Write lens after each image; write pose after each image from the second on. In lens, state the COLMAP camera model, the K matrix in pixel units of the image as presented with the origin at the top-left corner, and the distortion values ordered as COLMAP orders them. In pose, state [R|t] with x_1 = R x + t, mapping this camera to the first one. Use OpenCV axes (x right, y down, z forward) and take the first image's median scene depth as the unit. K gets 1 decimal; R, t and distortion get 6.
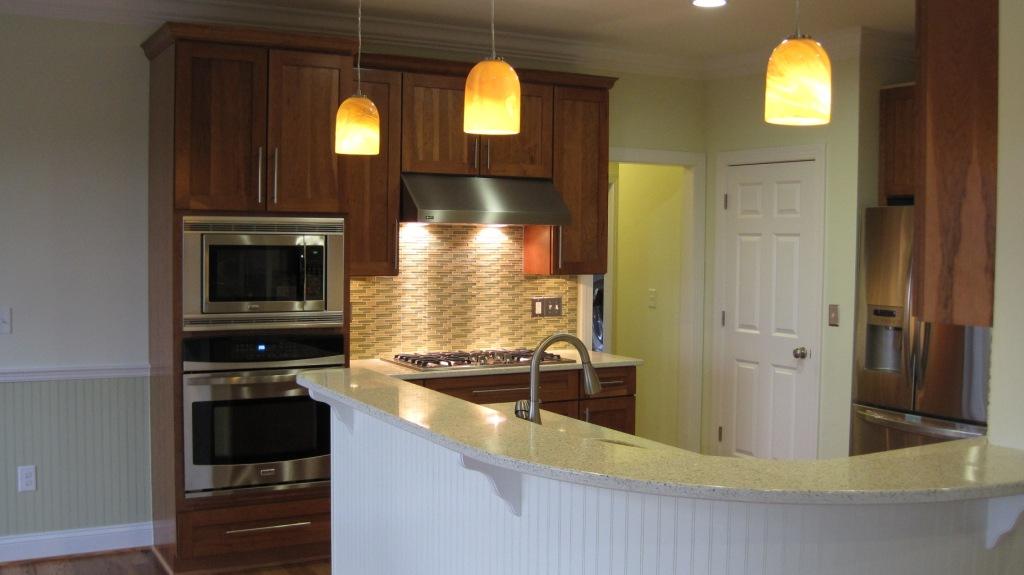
lens RADIAL K [[1103.2, 0, 512.0], [0, 1103.2, 287.5], [0, 0, 1]] dist [-0.082054, 0.189320]
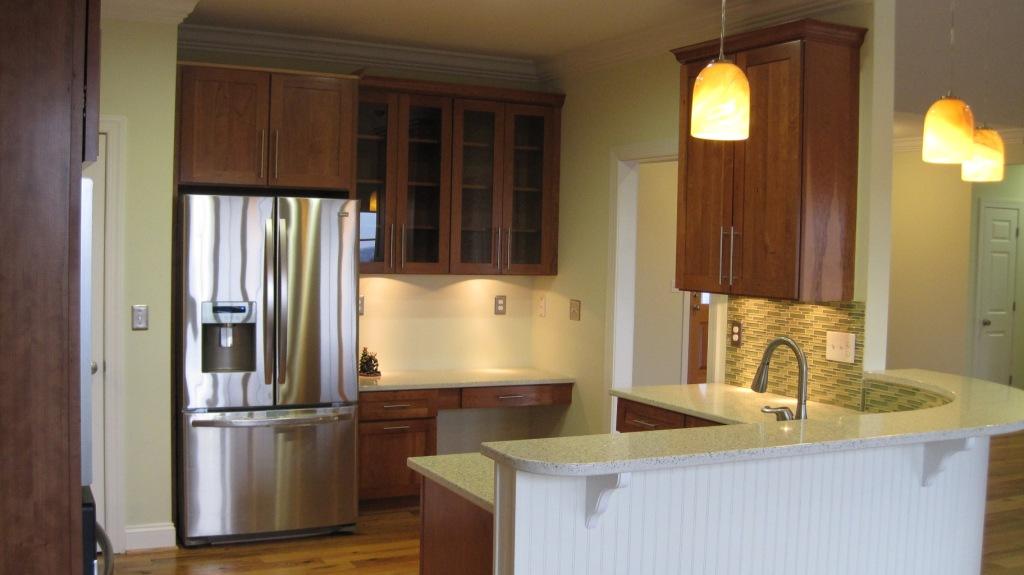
lens RADIAL K [[1103.2, 0, 512.0], [0, 1103.2, 287.5], [0, 0, 1]] dist [-0.082054, 0.189320]
pose [[0.050180, -0.045323, 0.997711, -1.157711], [0.023036, 0.998757, 0.044211, -0.063015], [-0.998474, 0.020765, 0.051162, 1.347924]]
